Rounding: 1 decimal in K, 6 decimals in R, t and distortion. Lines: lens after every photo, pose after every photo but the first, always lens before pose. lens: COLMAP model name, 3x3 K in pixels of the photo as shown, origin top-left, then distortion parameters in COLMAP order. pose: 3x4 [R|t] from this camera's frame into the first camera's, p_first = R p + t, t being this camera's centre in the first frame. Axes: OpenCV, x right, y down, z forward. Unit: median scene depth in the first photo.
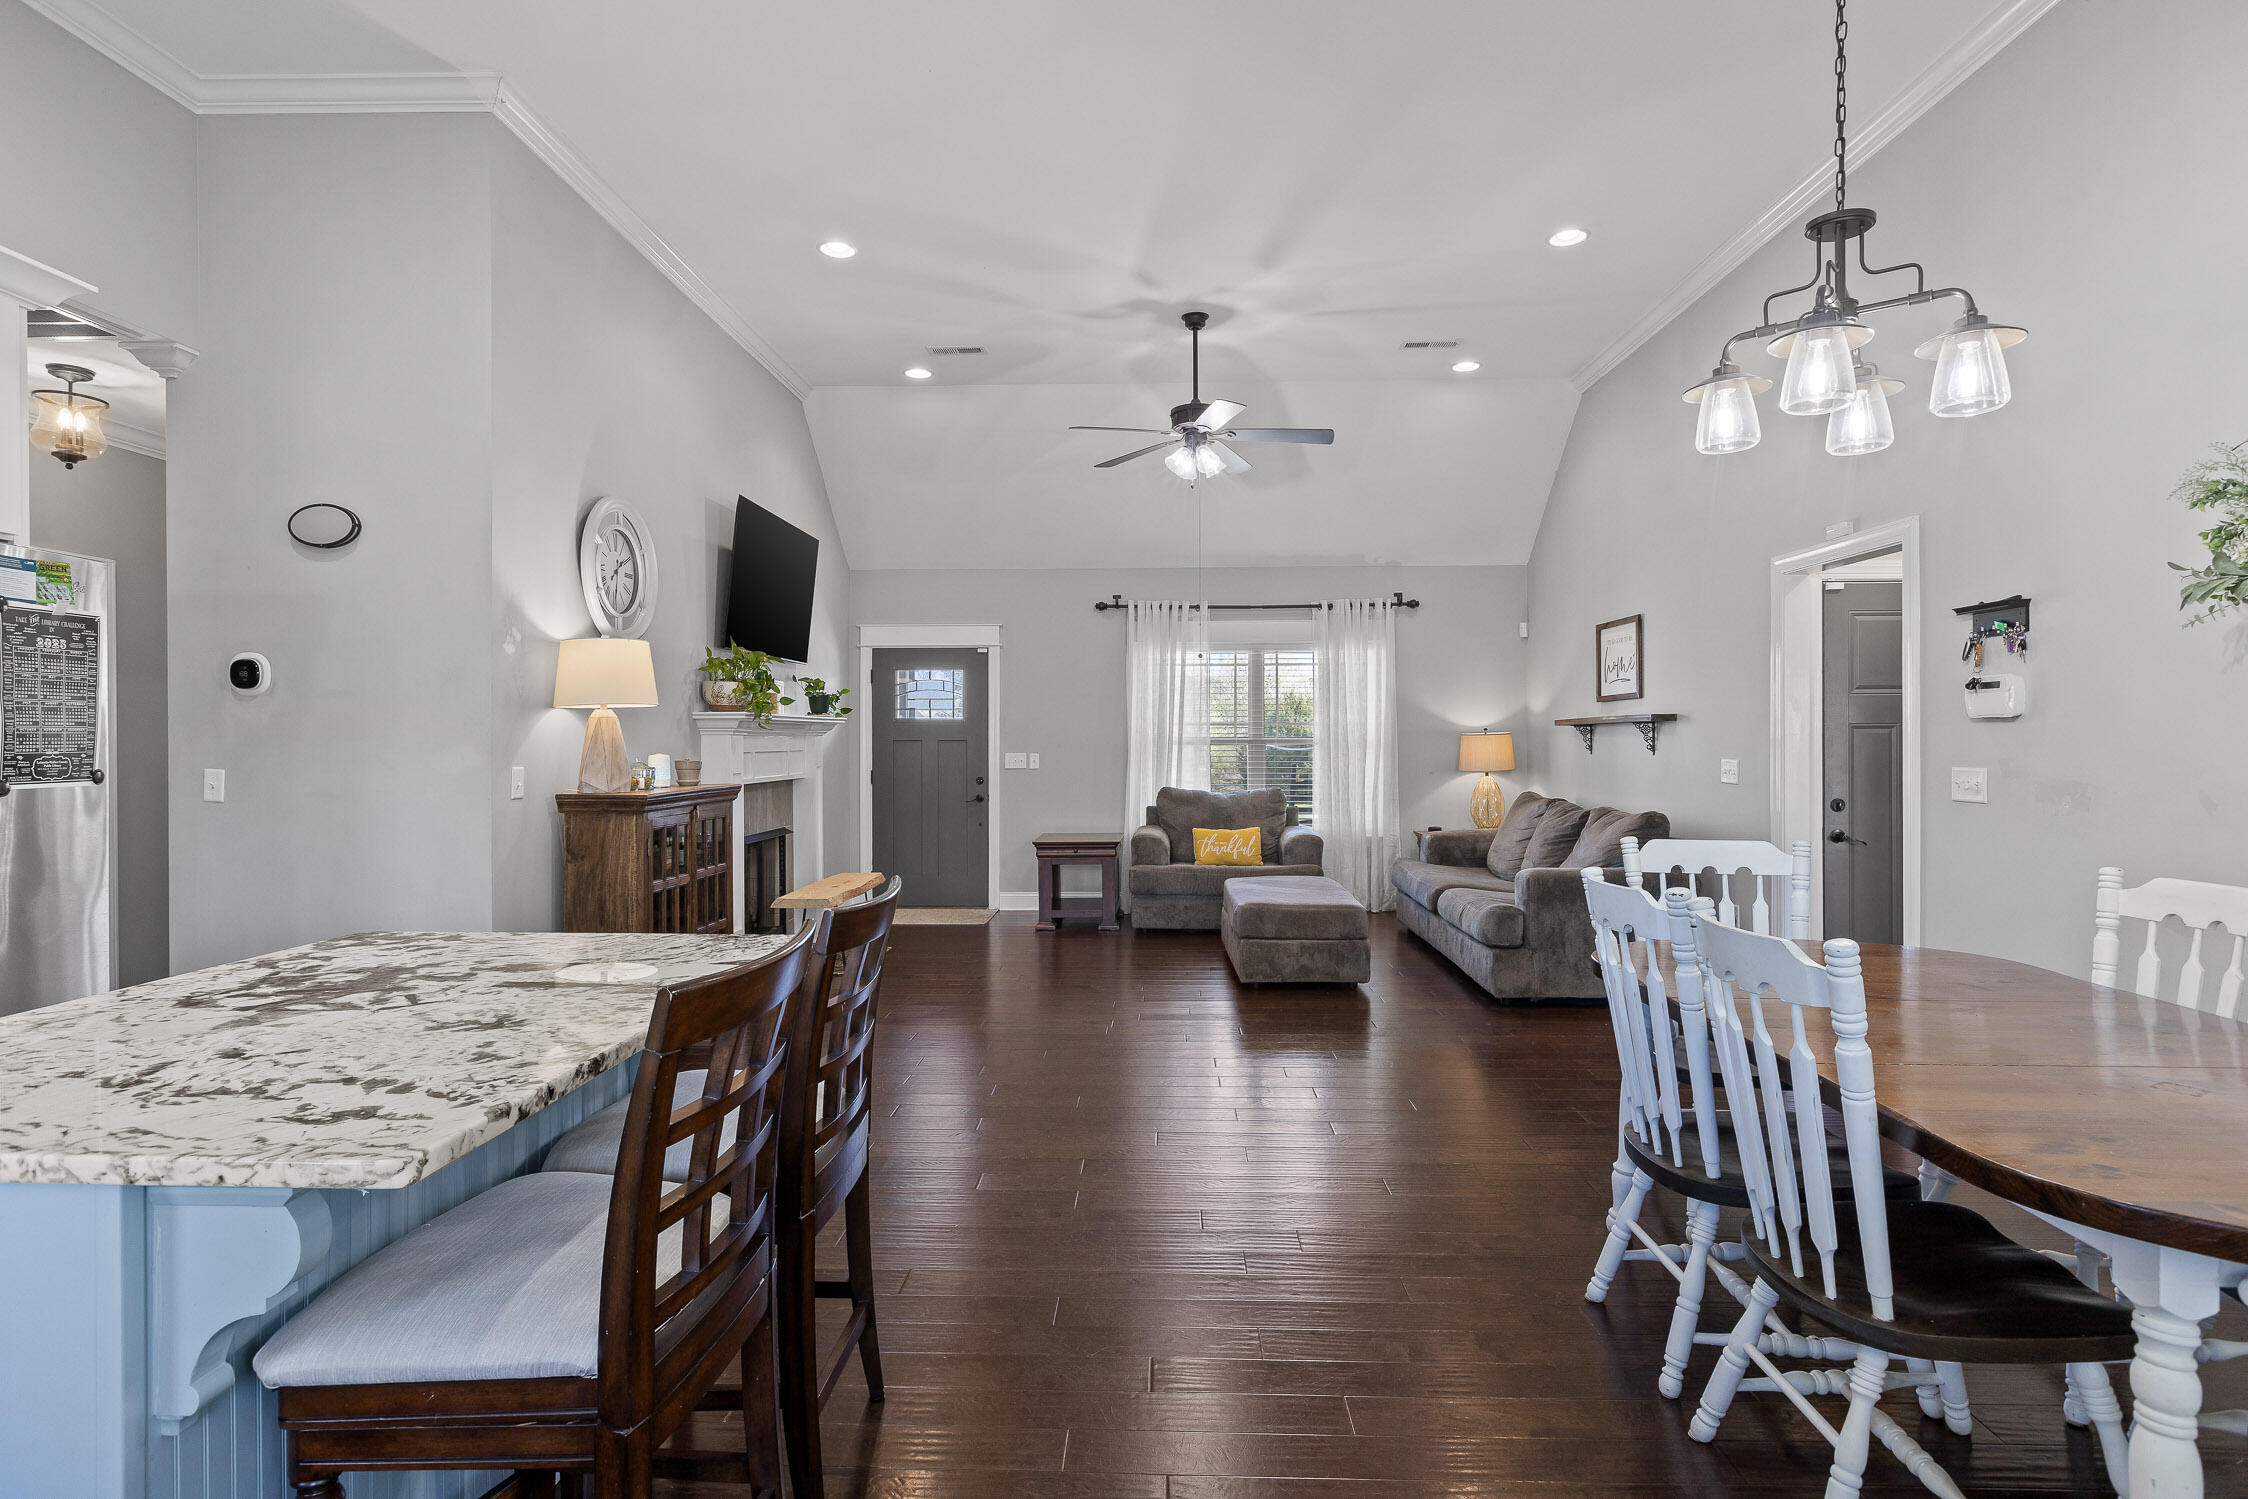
lens RADIAL K [[1117.7, 0, 1167.1], [0, 1117.7, 747.1], [0, 0, 1]] dist [-0.003871, -0.000504]
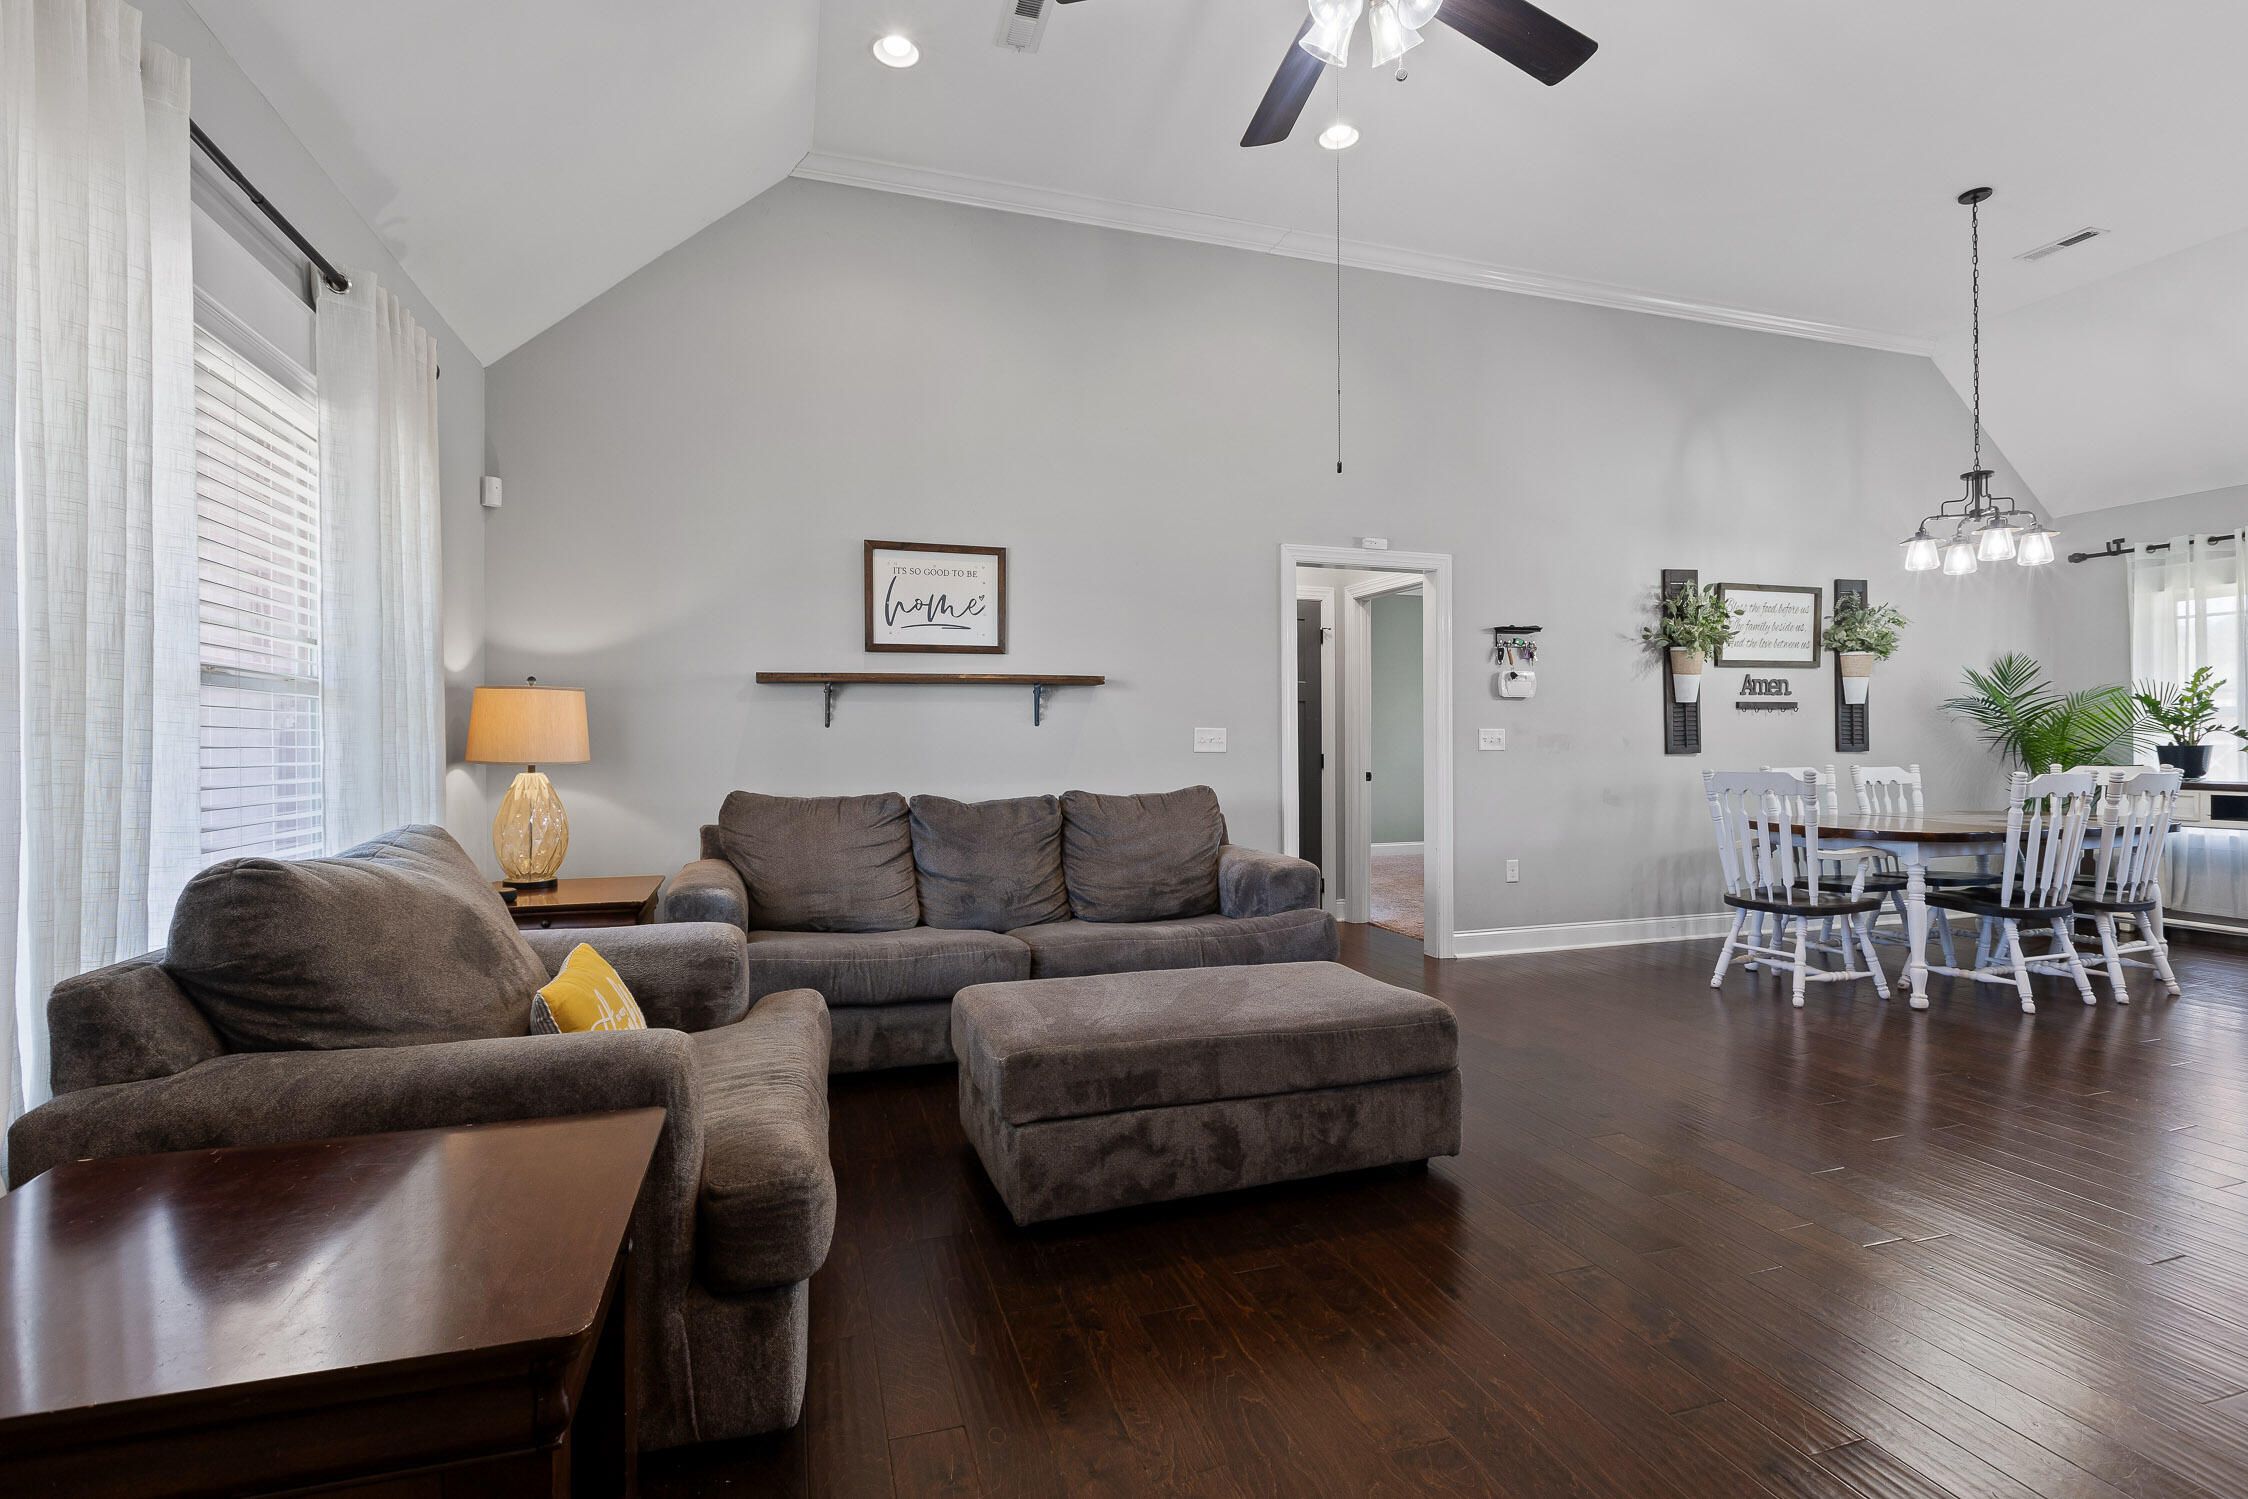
lens RADIAL K [[1038.1, 0, 1129.9], [0, 1038.1, 740.2], [0, 0, 1]] dist [-0.005980, -0.000566]
pose [[-0.301292, 0.004605, 0.953521, -0.308925], [0.009168, 0.999956, -0.001932, 0.019479], [-0.953488, 0.008160, -0.301321, 1.165250]]
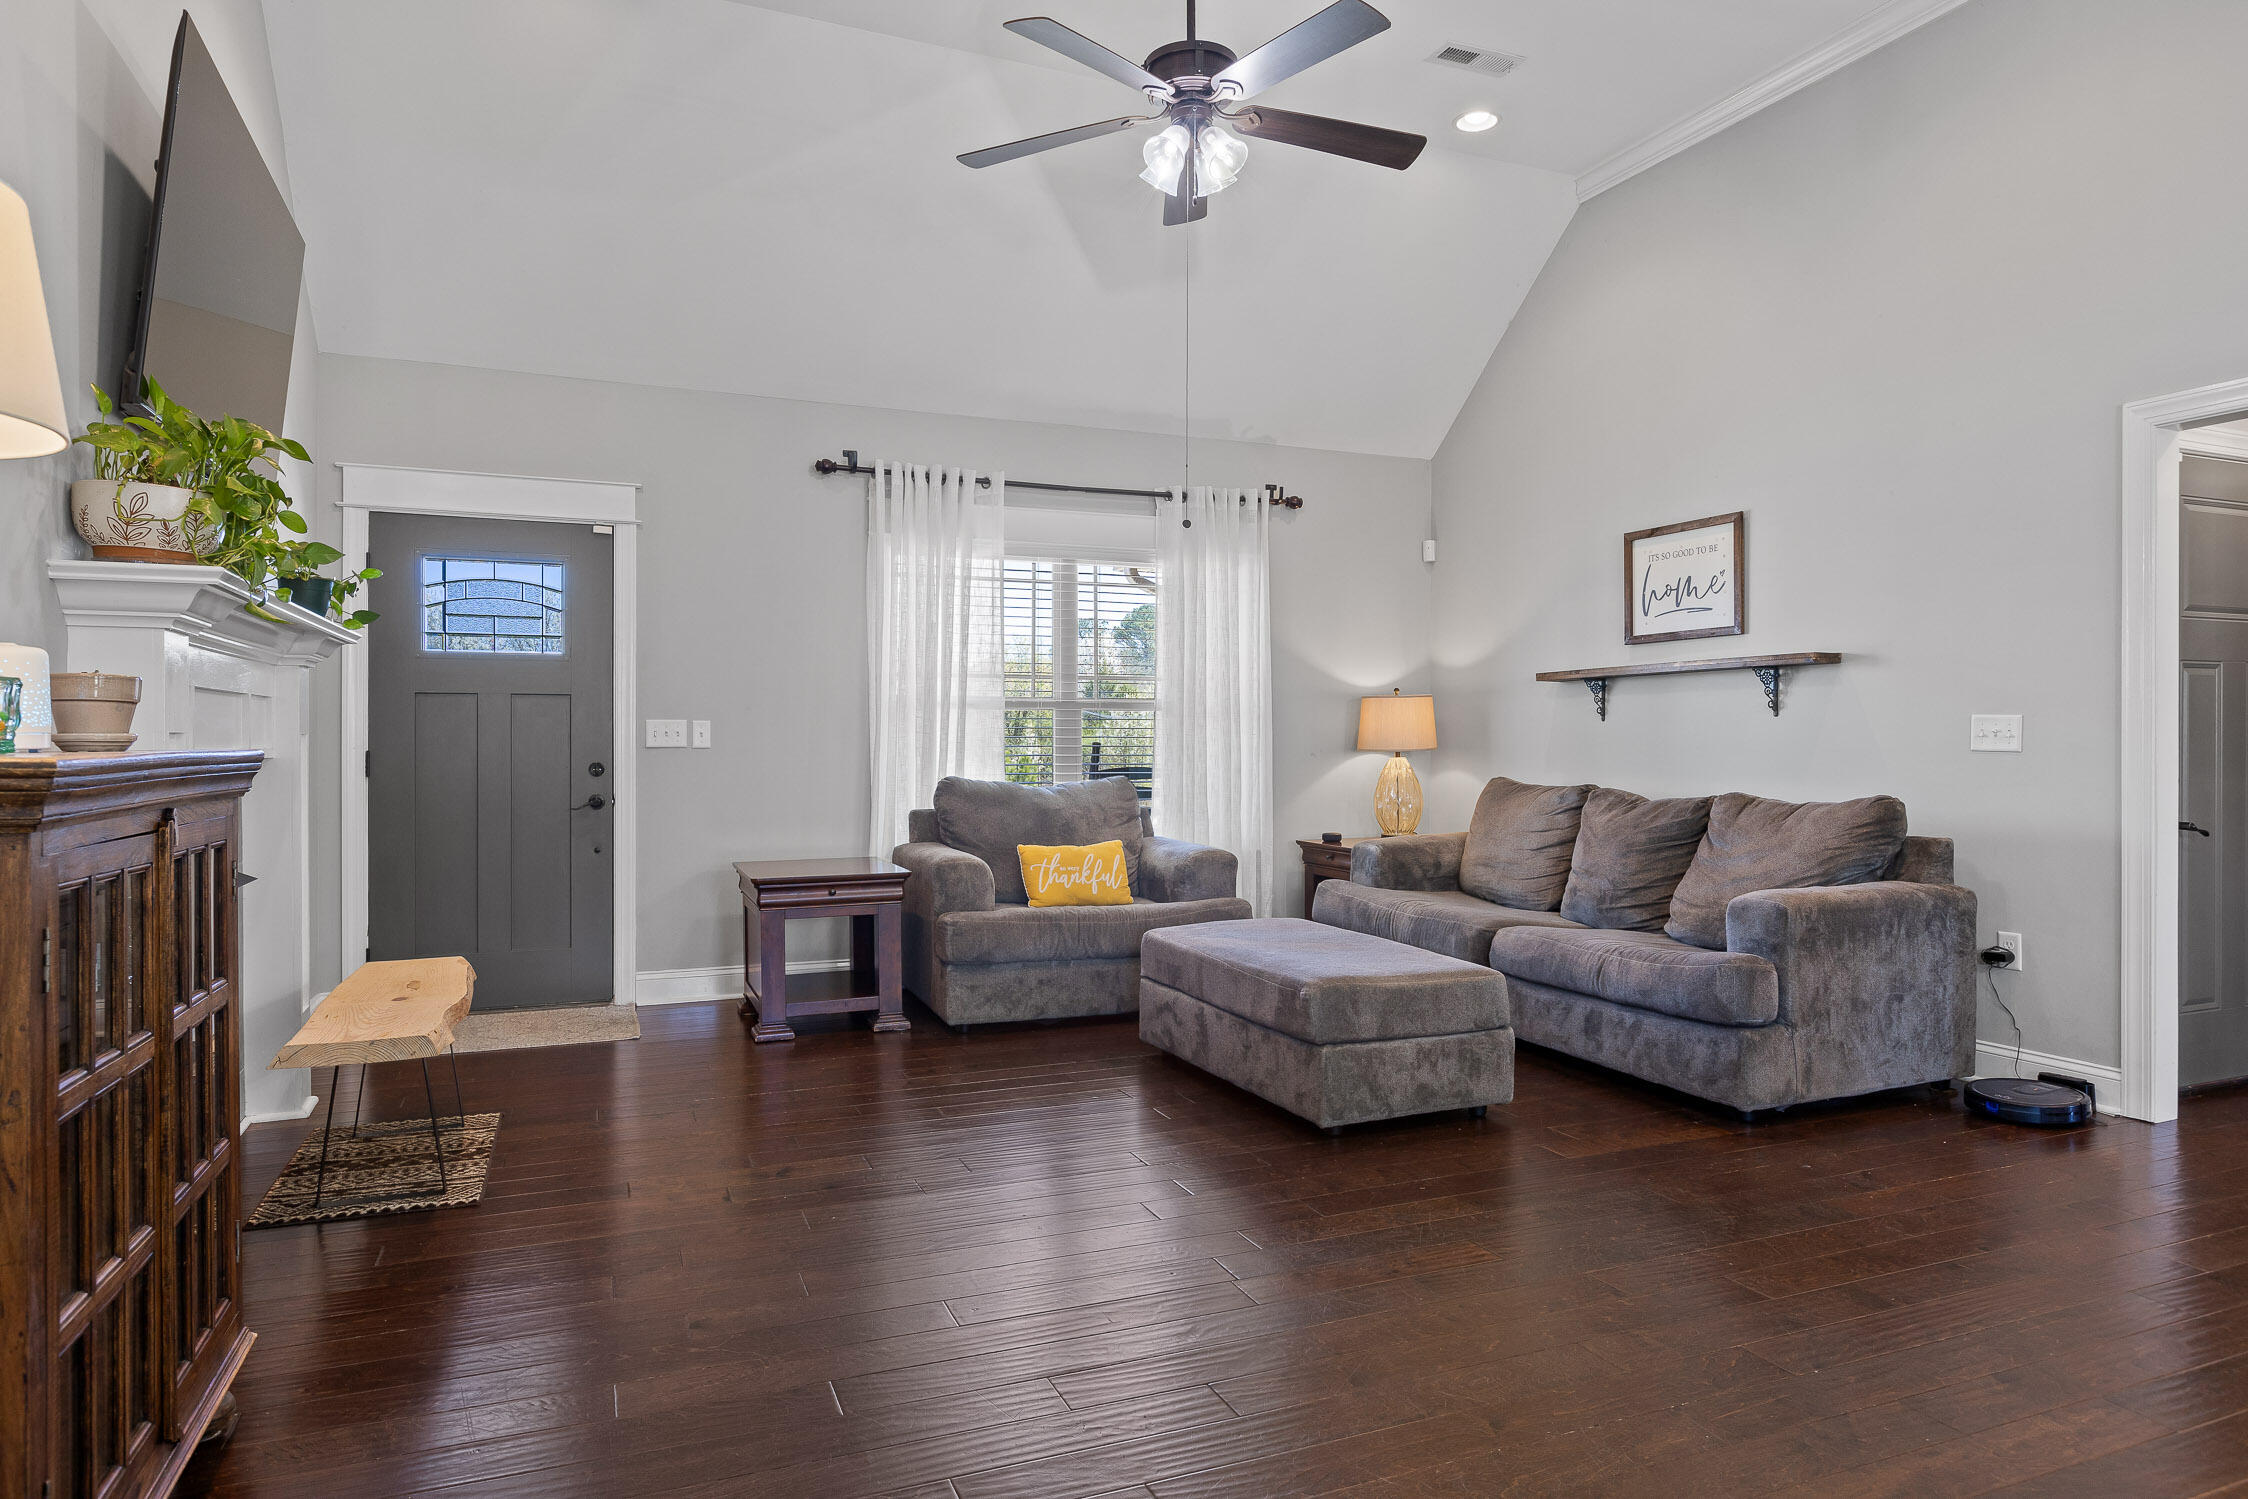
lens RADIAL K [[1313.6, 0, 1148.1], [0, 1313.6, 748.6], [0, 0, 1]] dist [-0.006222, -0.003890]
pose [[0.918649, -0.000066, 0.395074, -0.233784], [-0.000046, 1.000000, 0.000275, 0.026753], [-0.395074, -0.000271, 0.918649, 0.415070]]
